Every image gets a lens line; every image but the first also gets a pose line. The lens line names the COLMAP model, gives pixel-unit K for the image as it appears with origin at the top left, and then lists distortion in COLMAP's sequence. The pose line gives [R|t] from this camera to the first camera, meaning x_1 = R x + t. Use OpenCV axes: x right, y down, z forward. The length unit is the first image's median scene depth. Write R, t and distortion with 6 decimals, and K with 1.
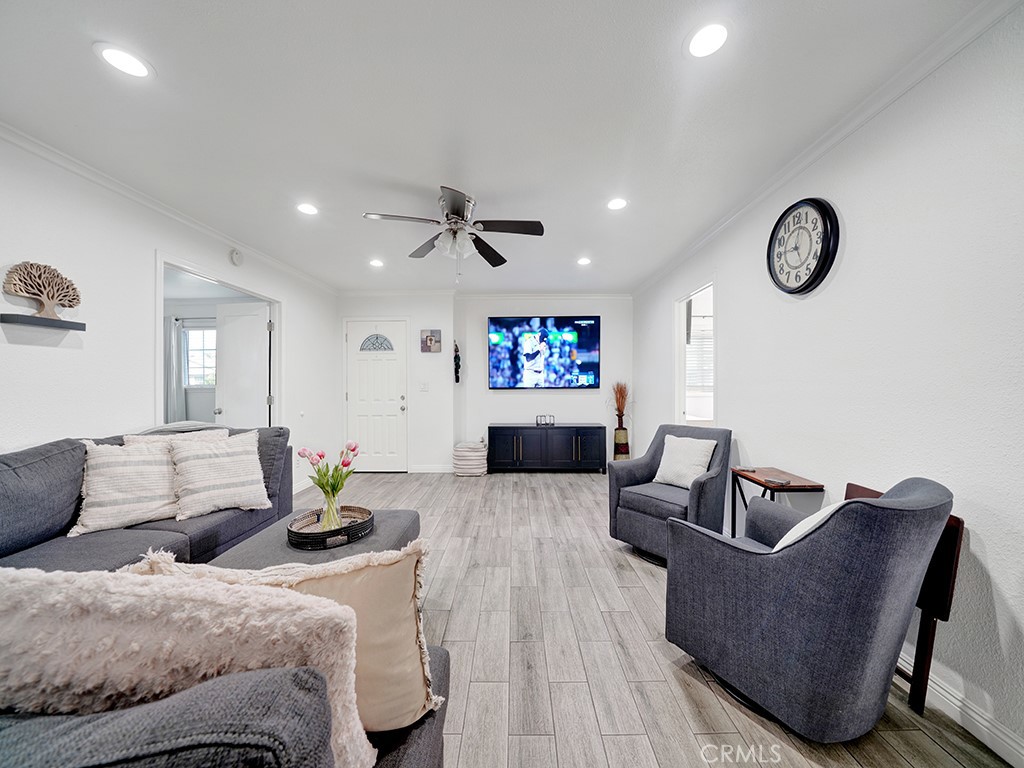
lens RADIAL K [[361.3, 0, 510.1], [0, 361.3, 376.1], [0, 0, 1]] dist [-0.020346, 0.000318]
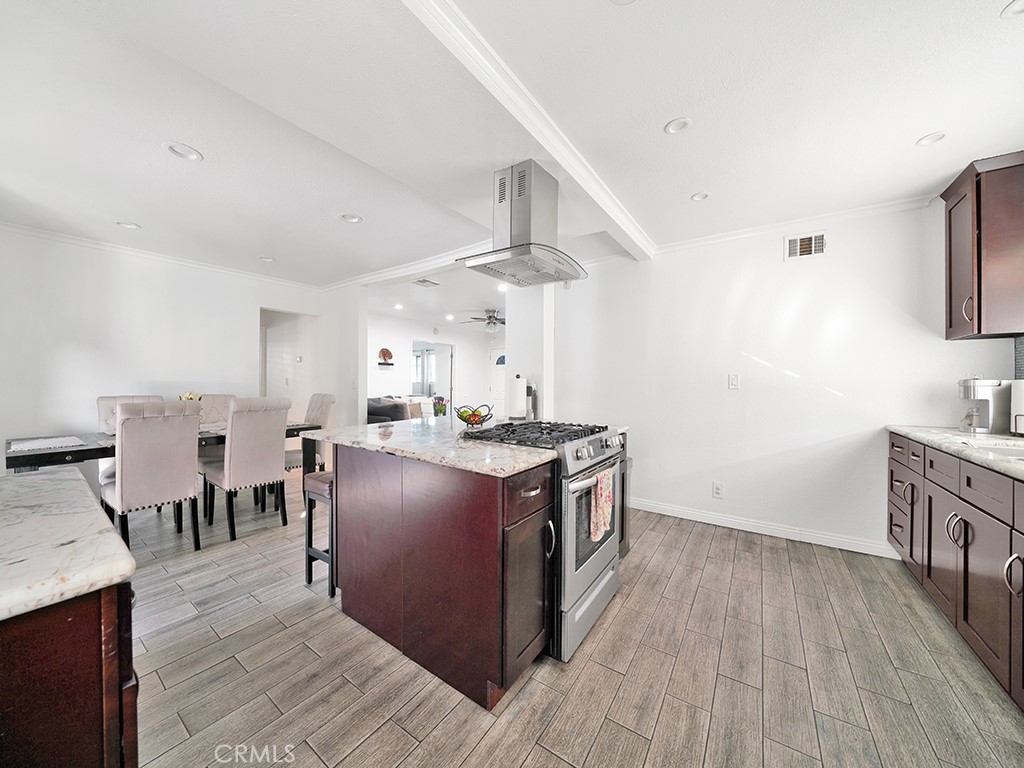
lens RADIAL K [[361.3, 0, 499.6], [0, 361.3, 382.9], [0, 0, 1]] dist [-0.020346, 0.000318]
pose [[0.815402, 0.013267, -0.578743, 1.265385], [-0.004733, 0.999857, 0.016252, -0.014475], [0.578875, -0.010512, 0.815348, -0.967454]]
